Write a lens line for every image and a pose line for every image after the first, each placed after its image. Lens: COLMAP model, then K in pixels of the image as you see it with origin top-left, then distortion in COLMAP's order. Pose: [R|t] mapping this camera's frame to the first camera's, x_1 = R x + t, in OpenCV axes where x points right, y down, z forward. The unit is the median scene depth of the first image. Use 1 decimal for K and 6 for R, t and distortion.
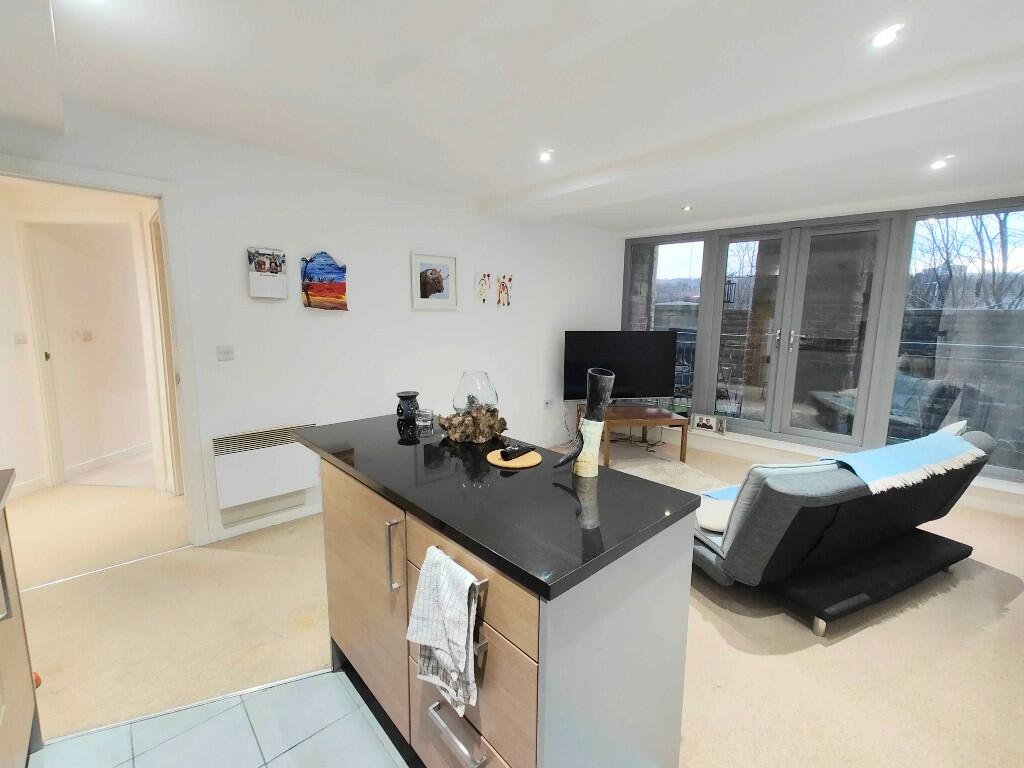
lens RADIAL K [[444.2, 0, 511.0], [0, 444.2, 383.0], [0, 0, 1]] dist [0.000654, -0.000261]
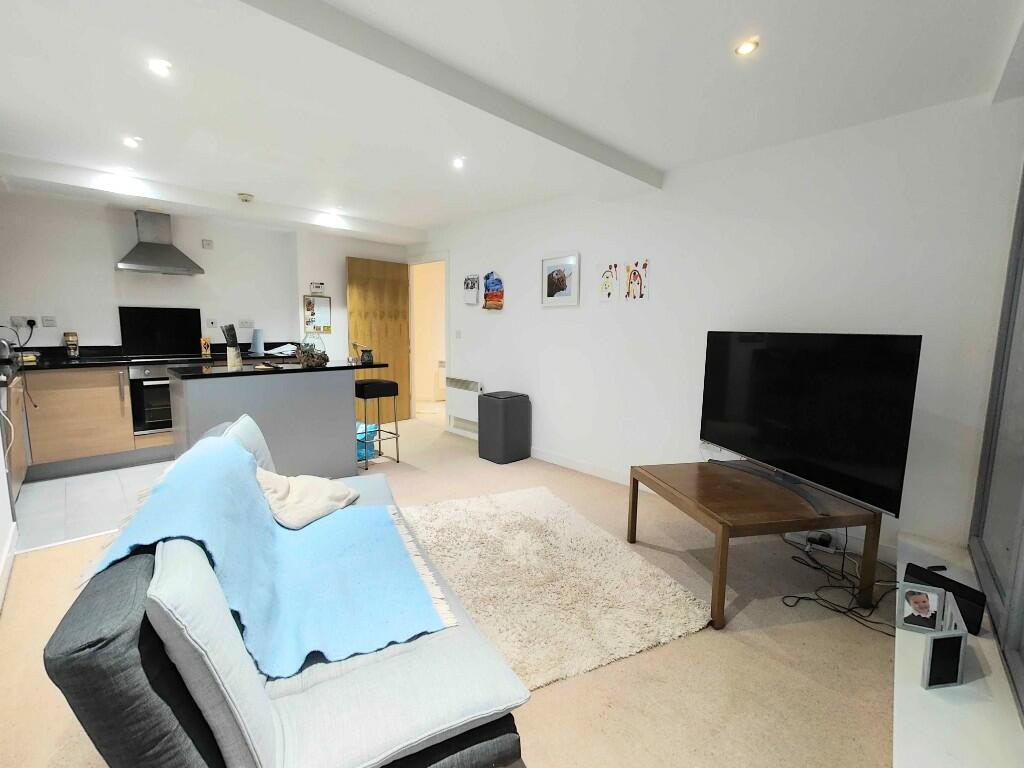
lens RADIAL K [[444.2, 0, 511.5], [0, 444.2, 379.0], [0, 0, 1]] dist [0.000654, -0.000261]
pose [[0.037160, 0.118218, -0.992292, 0.942361], [-0.157443, 0.981269, 0.111009, -0.094882], [0.986829, 0.152105, 0.055077, 0.863052]]
